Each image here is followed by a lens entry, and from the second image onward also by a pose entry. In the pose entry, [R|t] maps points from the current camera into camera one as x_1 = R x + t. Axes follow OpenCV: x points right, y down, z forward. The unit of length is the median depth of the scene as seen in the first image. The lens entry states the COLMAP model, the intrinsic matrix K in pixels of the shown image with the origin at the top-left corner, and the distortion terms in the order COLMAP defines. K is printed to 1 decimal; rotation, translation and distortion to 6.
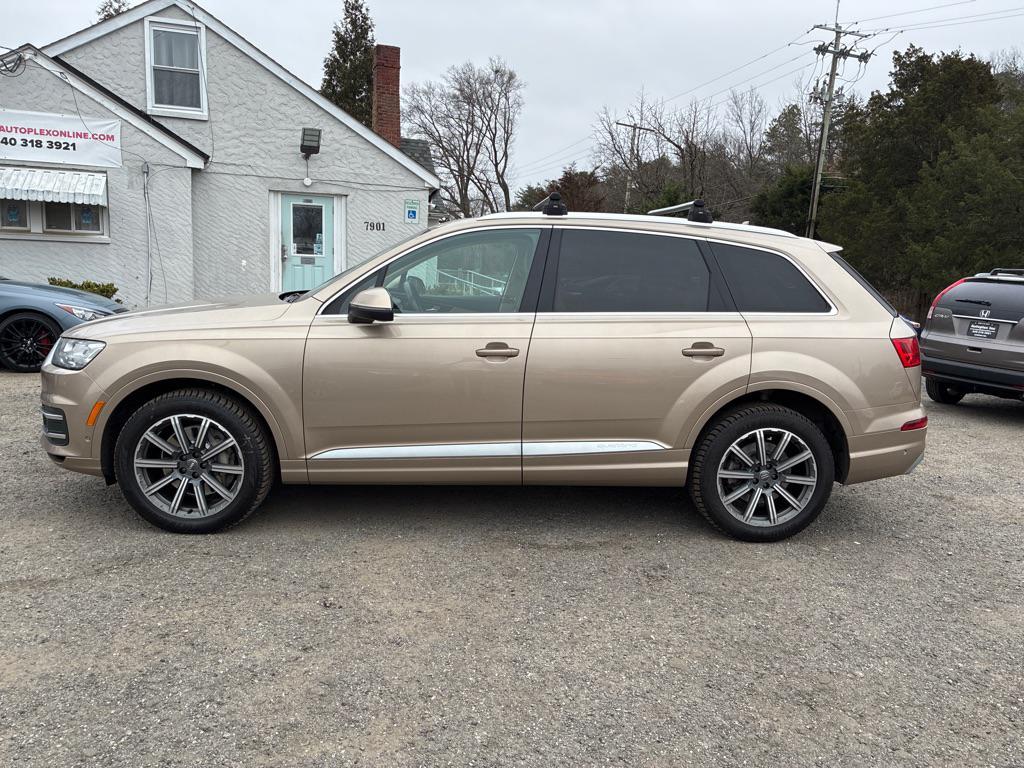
lens RADIAL K [[774.3, 0, 517.1], [0, 774.3, 385.3], [0, 0, 1]] dist [0.055072, -0.070538]
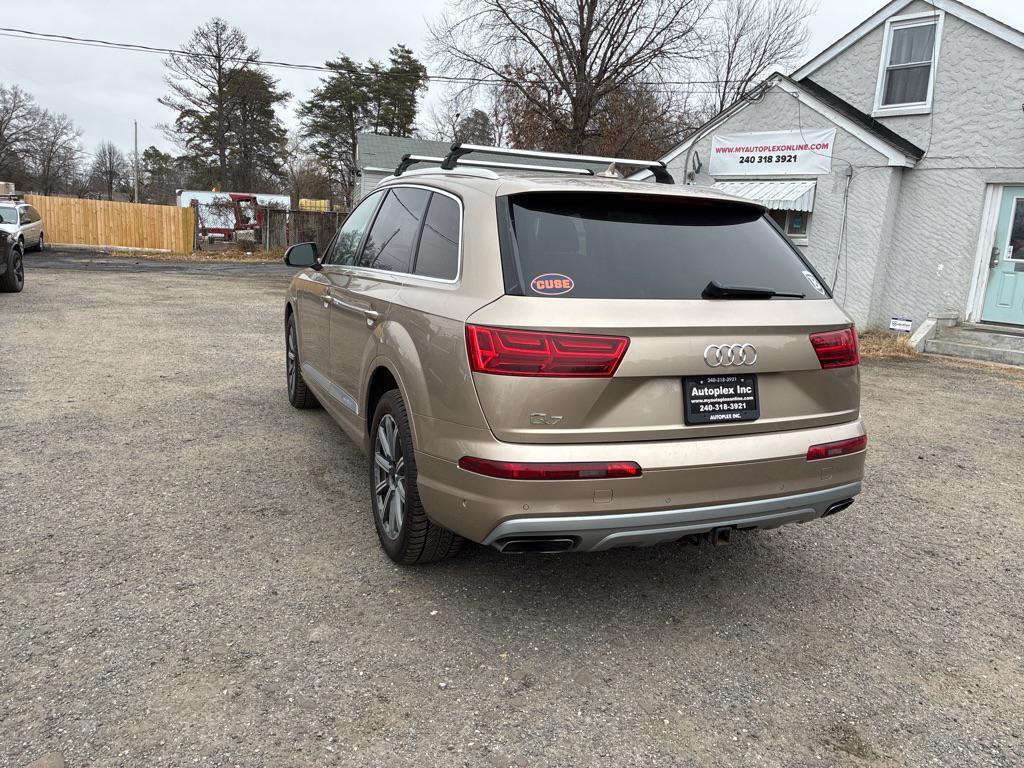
lens RADIAL K [[774.3, 0, 513.6], [0, 774.3, 383.6], [0, 0, 1]] dist [0.055072, -0.070538]
pose [[0.335873, 0.159682, -0.928273, 0.924612], [-0.187961, 0.977066, 0.100066, -0.068973], [0.922963, 0.140870, 0.358184, 0.681099]]
